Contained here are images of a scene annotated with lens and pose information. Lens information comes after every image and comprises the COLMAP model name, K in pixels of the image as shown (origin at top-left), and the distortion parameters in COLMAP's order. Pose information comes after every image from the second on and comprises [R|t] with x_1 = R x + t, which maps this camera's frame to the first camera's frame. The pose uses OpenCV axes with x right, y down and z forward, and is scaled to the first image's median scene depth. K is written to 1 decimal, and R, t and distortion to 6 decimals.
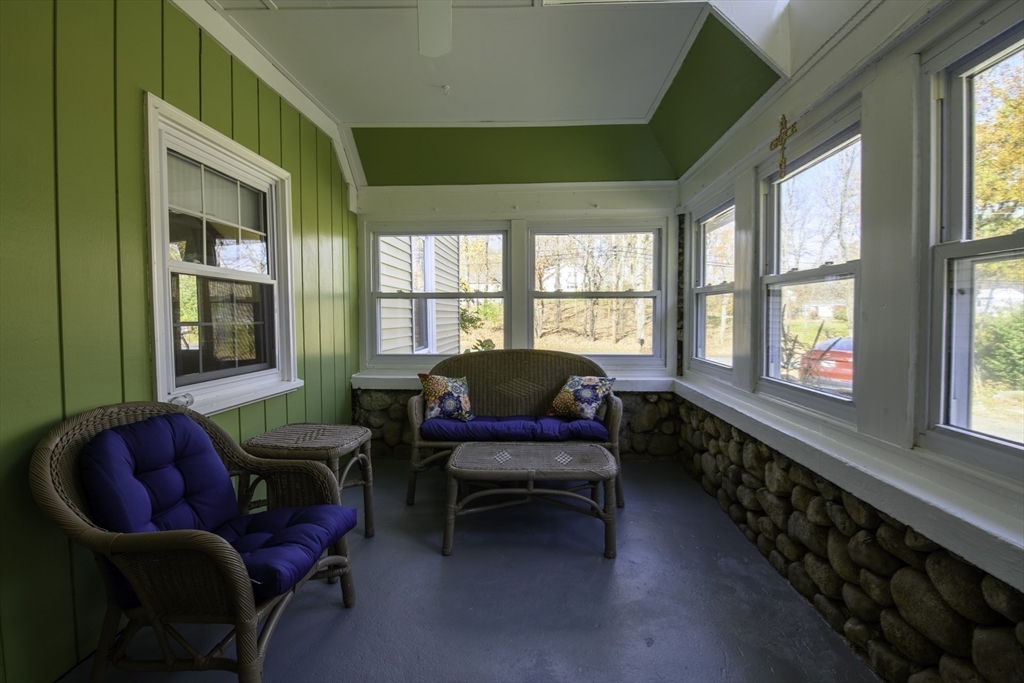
lens RADIAL K [[441.1, 0, 511.9], [0, 441.1, 332.9], [0, 0, 1]] dist [-0.008241, -0.006545]
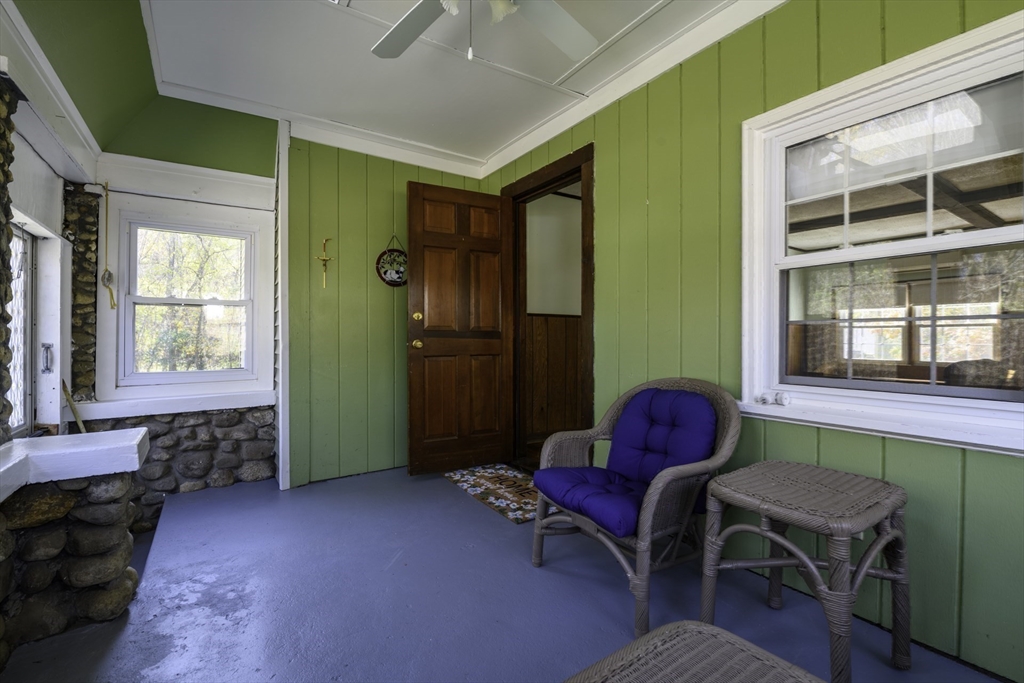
lens RADIAL K [[441.1, 0, 501.5], [0, 441.1, 336.6], [0, 0, 1]] dist [-0.008241, -0.006545]
pose [[-0.814553, 0.002389, -0.580084, 0.300023], [-0.018486, 0.999377, 0.030073, -0.000691], [0.579795, 0.035220, -0.814001, 1.299737]]
